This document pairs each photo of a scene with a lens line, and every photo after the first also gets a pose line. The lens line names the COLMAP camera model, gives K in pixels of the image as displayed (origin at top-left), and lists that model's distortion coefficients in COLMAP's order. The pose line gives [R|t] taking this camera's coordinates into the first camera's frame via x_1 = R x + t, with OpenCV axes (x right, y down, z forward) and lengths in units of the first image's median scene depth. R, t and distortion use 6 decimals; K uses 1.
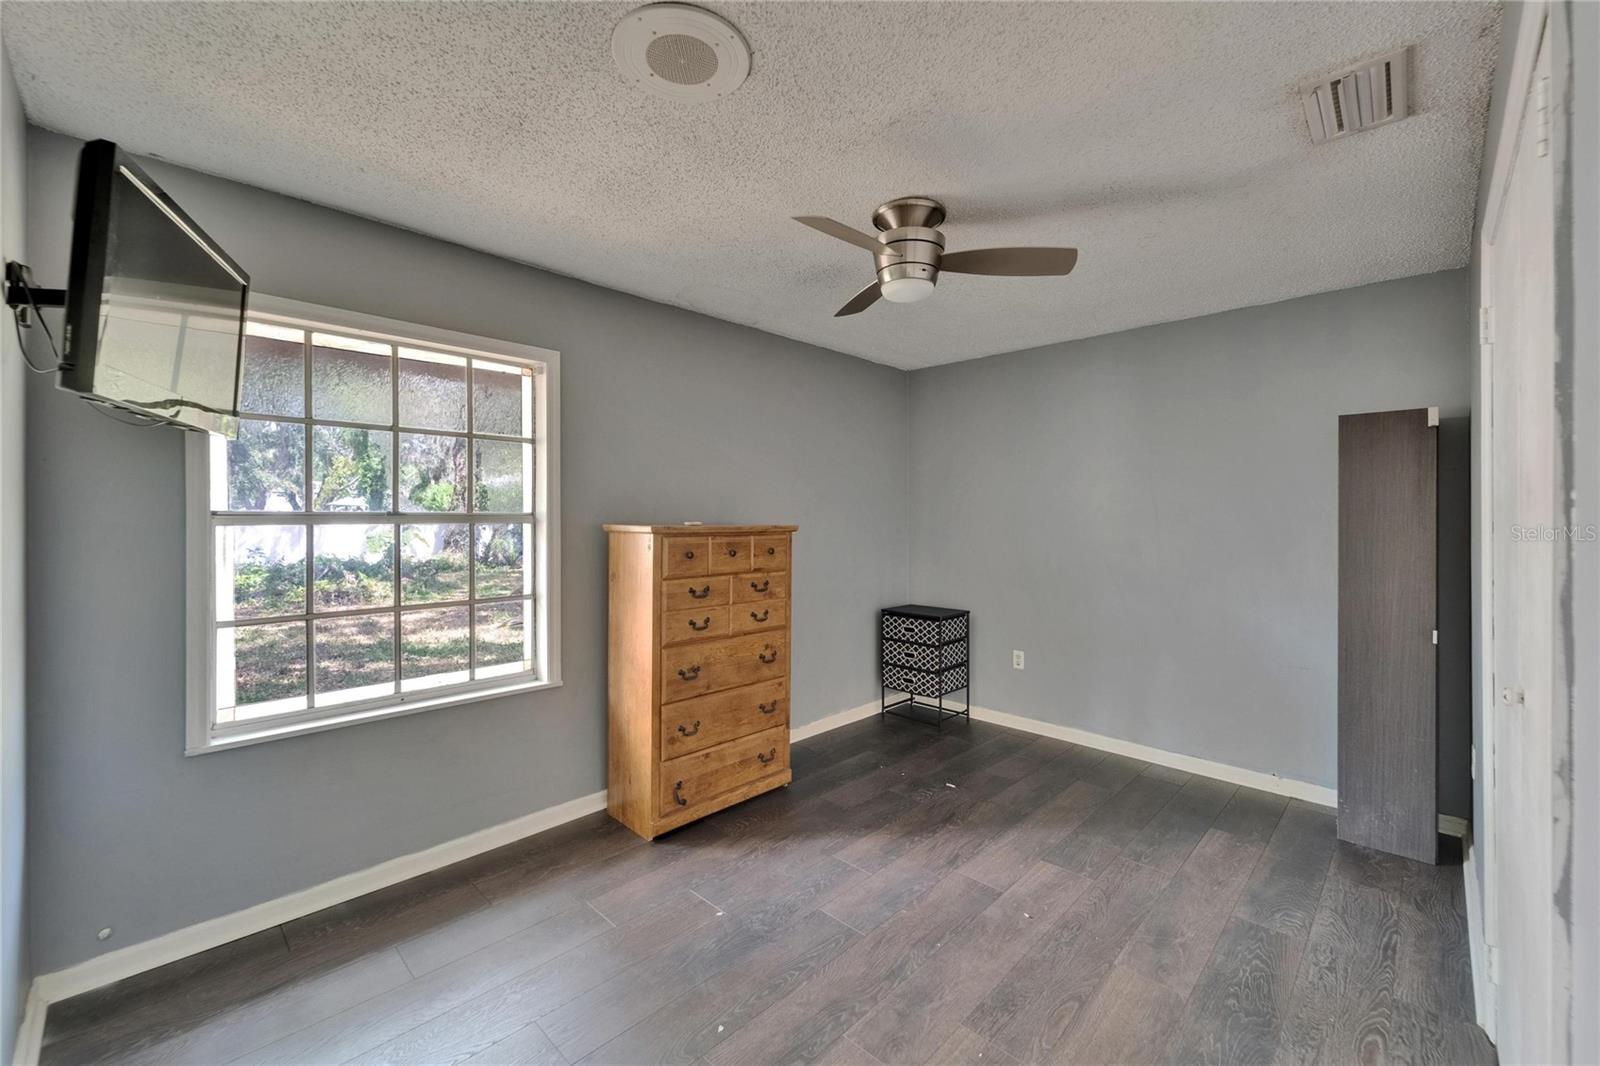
lens RADIAL K [[653.0, 0, 810.5], [0, 653.0, 531.3], [0, 0, 1]] dist [0.000164, -0.000022]
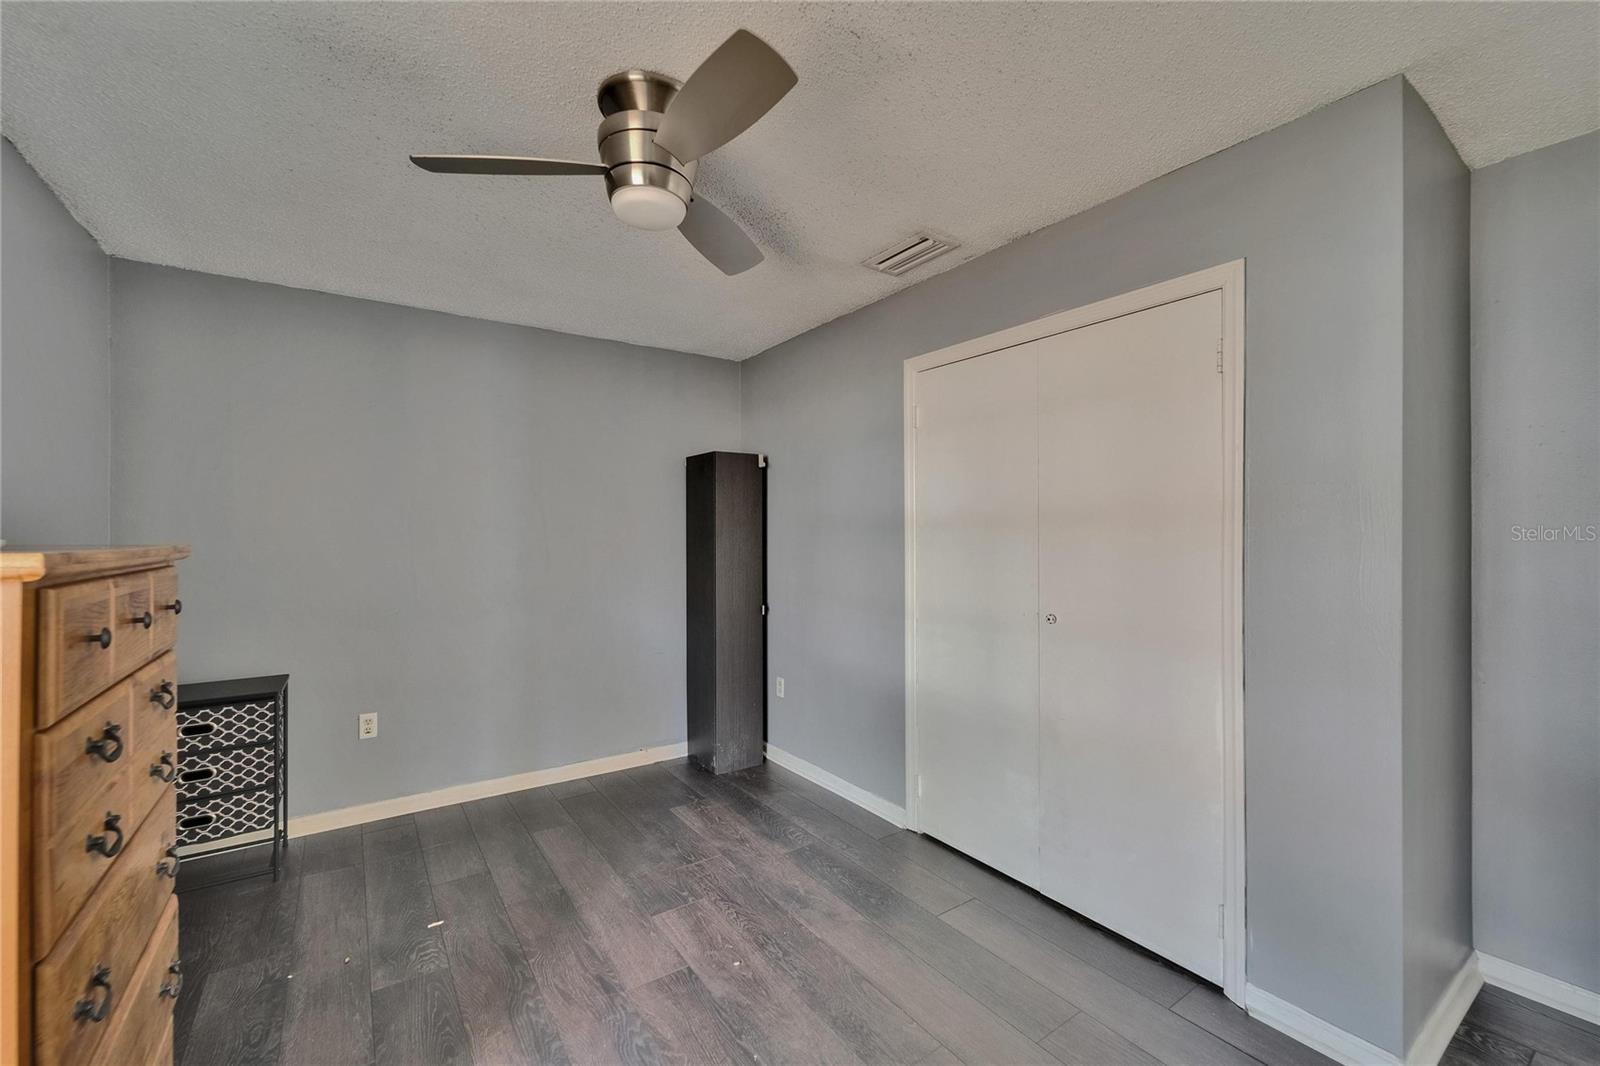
lens RADIAL K [[645.1, 0, 786.6], [0, 645.1, 538.1], [0, 0, 1]] dist [0.000270, -0.000498]
pose [[0.212398, -0.012682, 0.977101, -0.420145], [0.023183, 0.999700, 0.007936, -0.009914], [-0.976908, 0.020967, 0.212628, 0.578963]]
